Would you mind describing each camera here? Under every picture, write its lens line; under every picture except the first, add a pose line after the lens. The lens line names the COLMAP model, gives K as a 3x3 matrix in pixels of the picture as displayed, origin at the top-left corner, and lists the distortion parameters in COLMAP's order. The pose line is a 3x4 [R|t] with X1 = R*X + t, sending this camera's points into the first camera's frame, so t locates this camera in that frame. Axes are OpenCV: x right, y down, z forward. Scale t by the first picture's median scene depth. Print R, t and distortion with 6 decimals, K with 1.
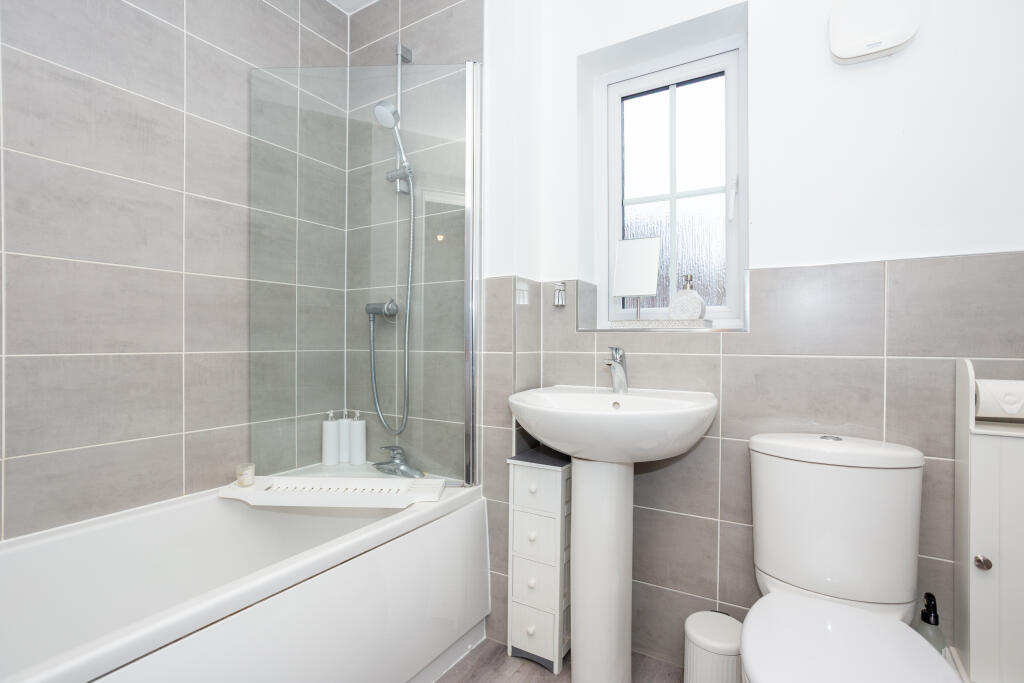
lens RADIAL K [[503.4, 0, 507.1], [0, 503.4, 343.6], [0, 0, 1]] dist [-0.003318, 0.008776]
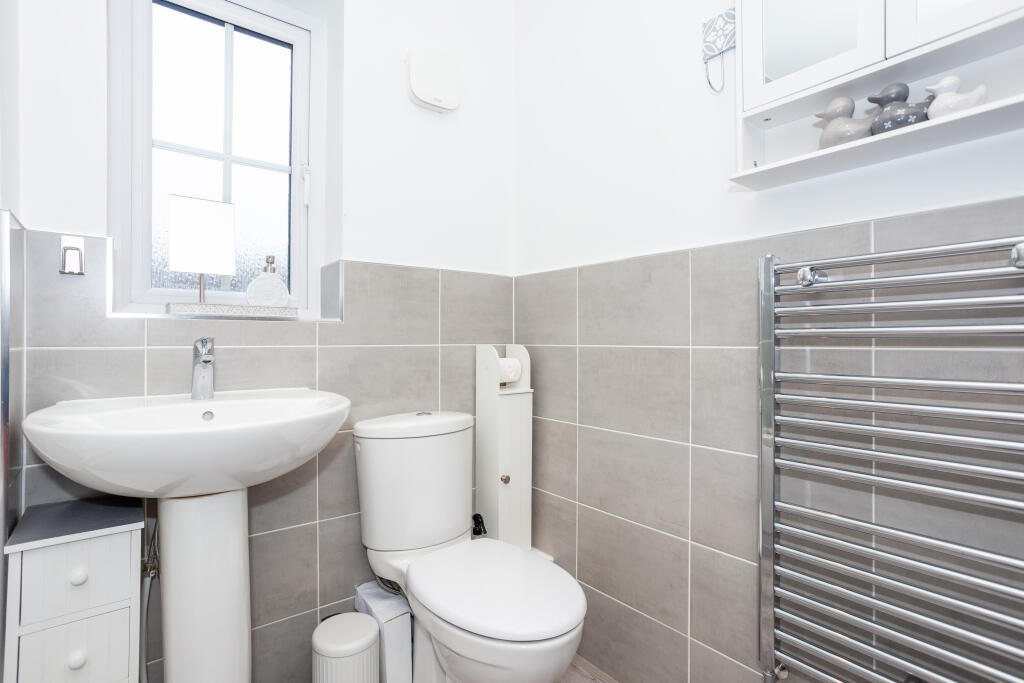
lens RADIAL K [[503.4, 0, 508.6], [0, 503.4, 335.0], [0, 0, 1]] dist [-0.003318, 0.008776]
pose [[0.365276, 0.004288, 0.930889, -0.323351], [0.005003, 0.999966, -0.006569, 0.009070], [-0.930886, 0.007057, 0.365242, 0.314742]]
